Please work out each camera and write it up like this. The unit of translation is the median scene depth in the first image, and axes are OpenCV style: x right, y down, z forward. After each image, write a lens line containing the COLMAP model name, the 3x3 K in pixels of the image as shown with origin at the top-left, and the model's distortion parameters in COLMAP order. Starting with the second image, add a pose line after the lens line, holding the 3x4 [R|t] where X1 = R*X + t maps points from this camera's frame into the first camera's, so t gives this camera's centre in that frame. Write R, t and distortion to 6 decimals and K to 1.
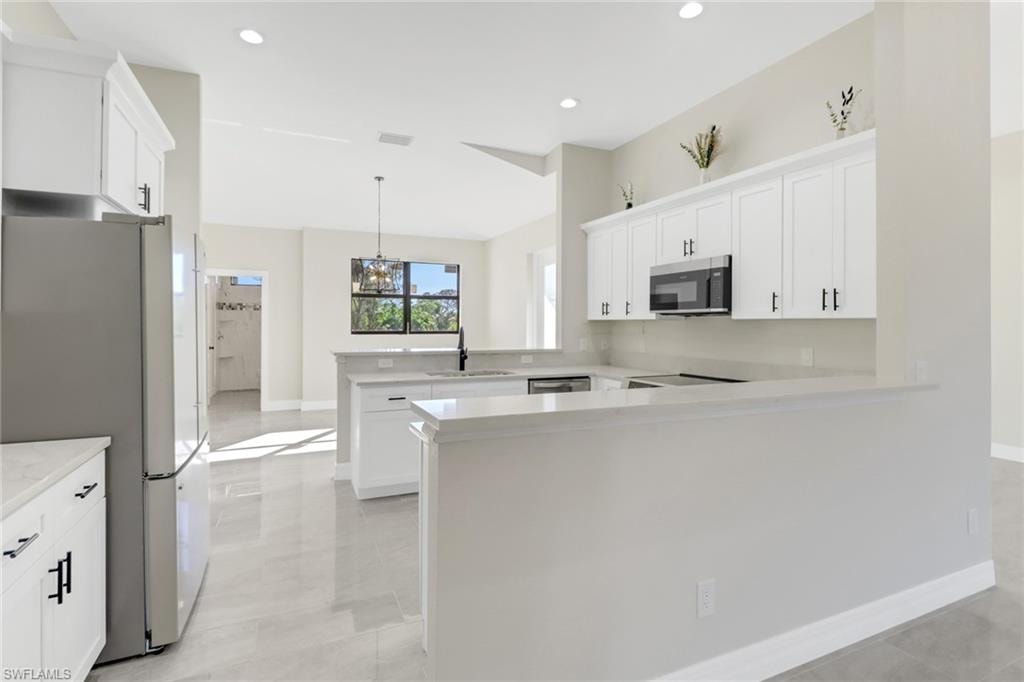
lens RADIAL K [[483.5, 0, 502.1], [0, 483.5, 318.8], [0, 0, 1]] dist [0.011202, -0.000253]
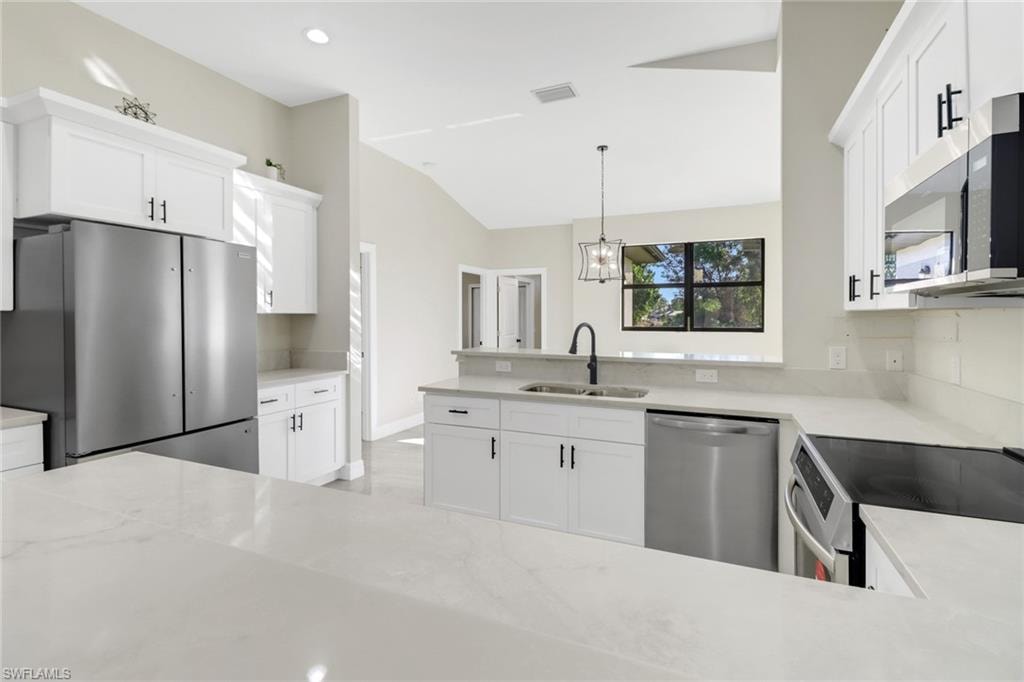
lens RADIAL K [[474.0, 0, 524.3], [0, 474.0, 315.8], [0, 0, 1]] dist [0.001410, -0.000588]
pose [[0.688616, -0.004856, -0.725110, 0.336384], [0.007181, 0.999974, 0.000122, 0.005456], [0.725090, -0.005291, 0.688634, 0.423379]]
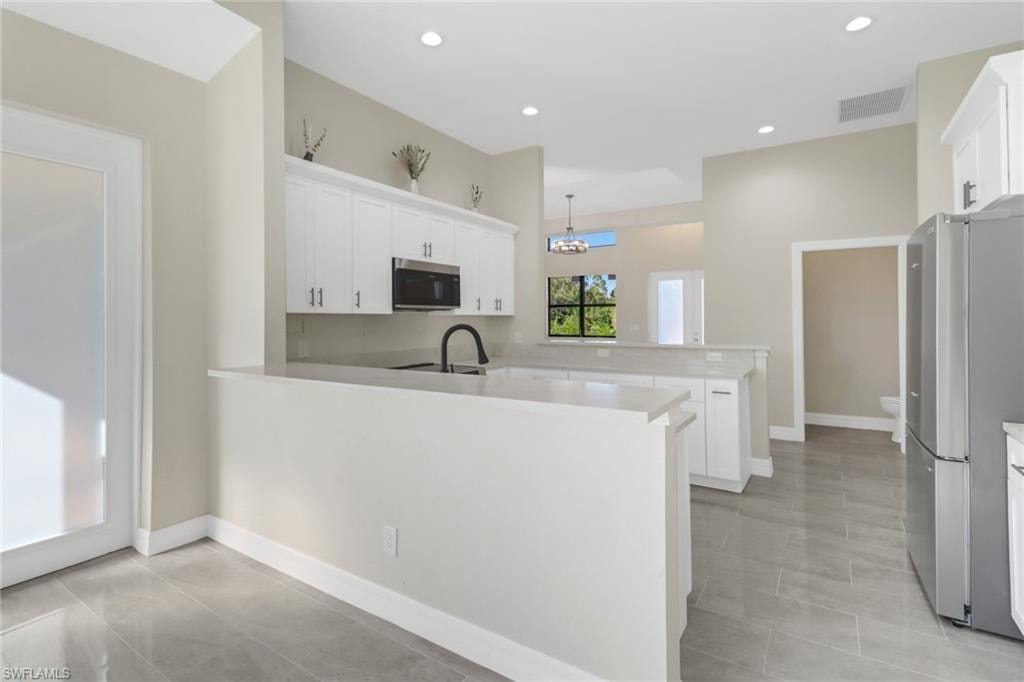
lens RADIAL K [[482.8, 0, 511.2], [0, 482.8, 311.8], [0, 0, 1]] dist [0.026932, -0.000268]
pose [[-0.543852, 0.009968, 0.839122, -0.521874], [-0.007920, 0.999824, -0.017010, 0.010364], [-0.839144, -0.015897, -0.543677, 1.151949]]
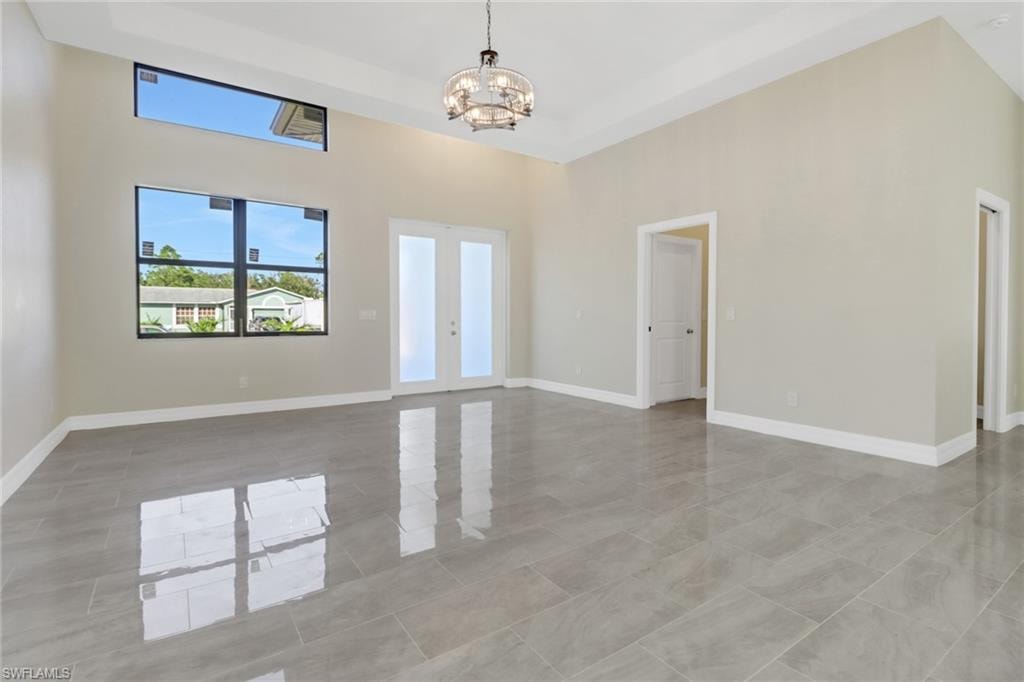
lens RADIAL K [[486.2, 0, 512.9], [0, 486.2, 328.2], [0, 0, 1]] dist [0.004722, -0.000660]
pose [[-0.981914, -0.000726, -0.189325, 1.009483], [-0.002658, 0.999947, 0.009950, 0.065389], [0.189308, 0.010274, -0.981864, 0.708476]]
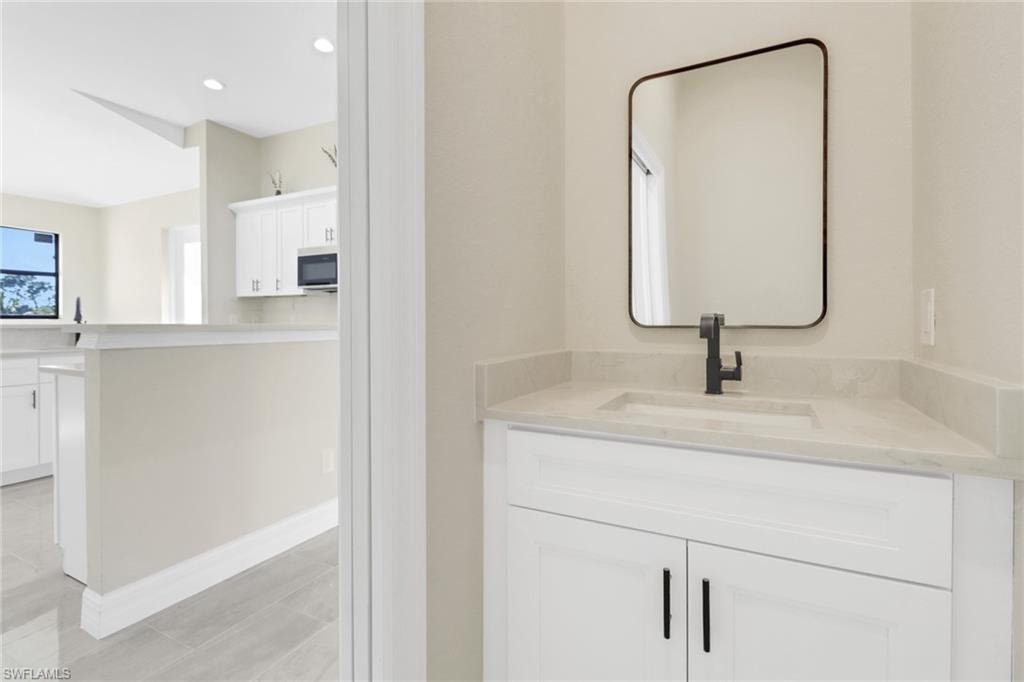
lens RADIAL K [[479.7, 0, 512.3], [0, 479.7, 324.6], [0, 0, 1]] dist [-0.000759, -0.000774]
pose [[0.770769, -0.013678, 0.636968, -0.027624], [0.001936, 0.999815, 0.019127, 0.047264], [-0.637112, -0.013509, 0.770653, -0.188218]]
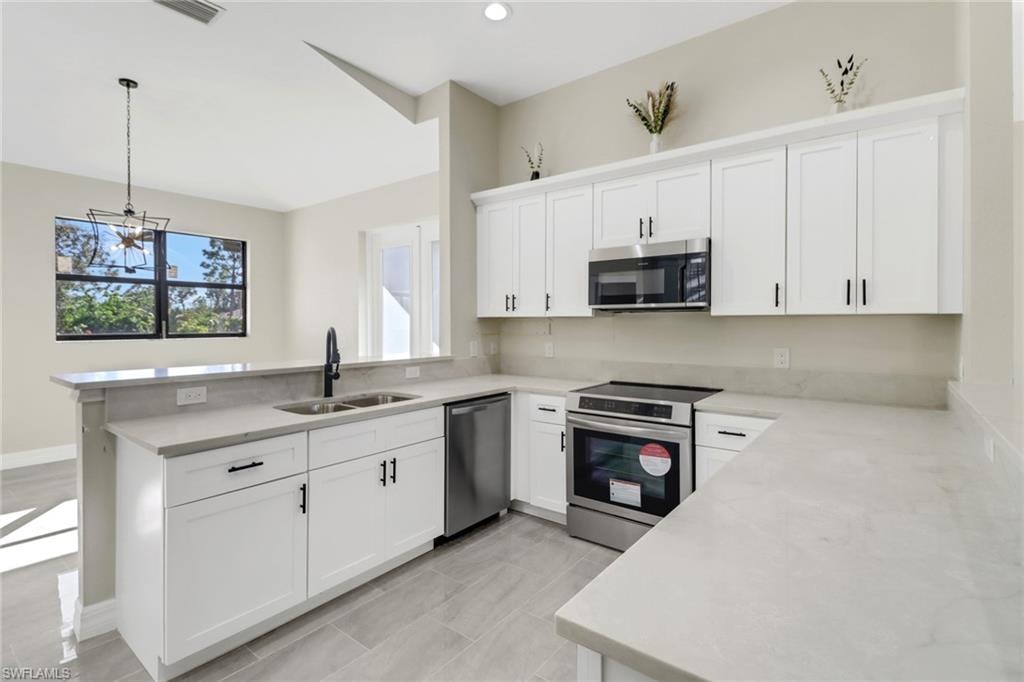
lens RADIAL K [[487.0, 0, 502.5], [0, 487.0, 321.1], [0, 0, 1]] dist [0.009611, -0.001057]
pose [[0.883305, -0.003623, 0.468784, -0.169283], [-0.000351, 0.999965, 0.008390, 0.002508], [-0.468798, -0.007576, 0.883273, 0.311555]]
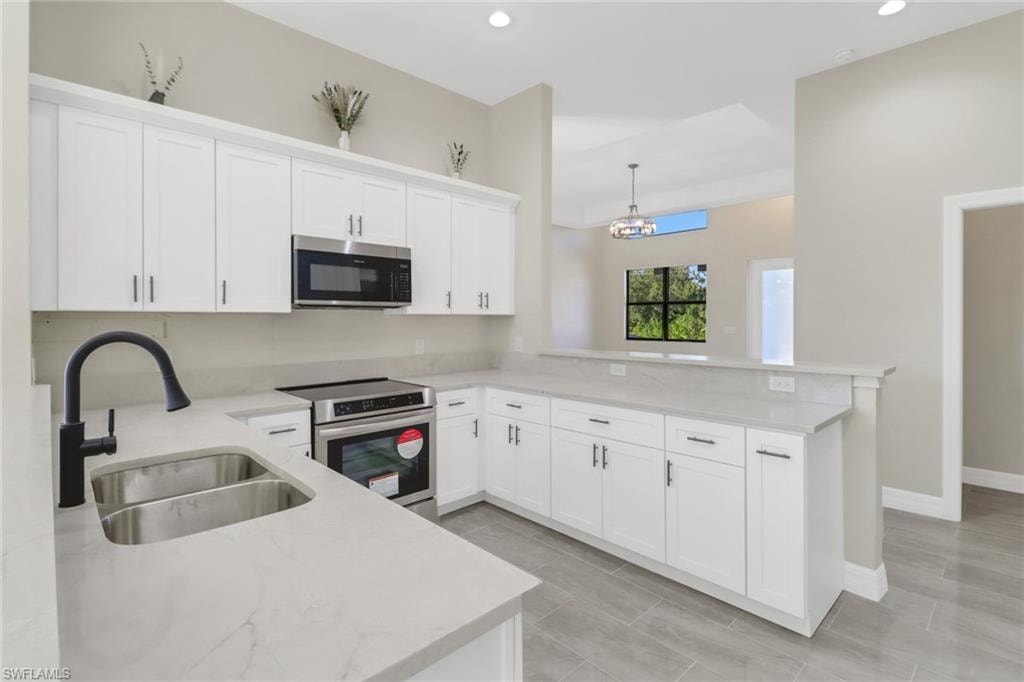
lens RADIAL K [[490.5, 0, 512.6], [0, 490.5, 320.0], [0, 0, 1]] dist [0.013906, -0.007706]
pose [[-0.342263, -0.006506, 0.939582, -0.387267], [-0.010453, 0.999941, 0.003116, 0.005707], [-0.939546, -0.008755, -0.342311, 0.826201]]
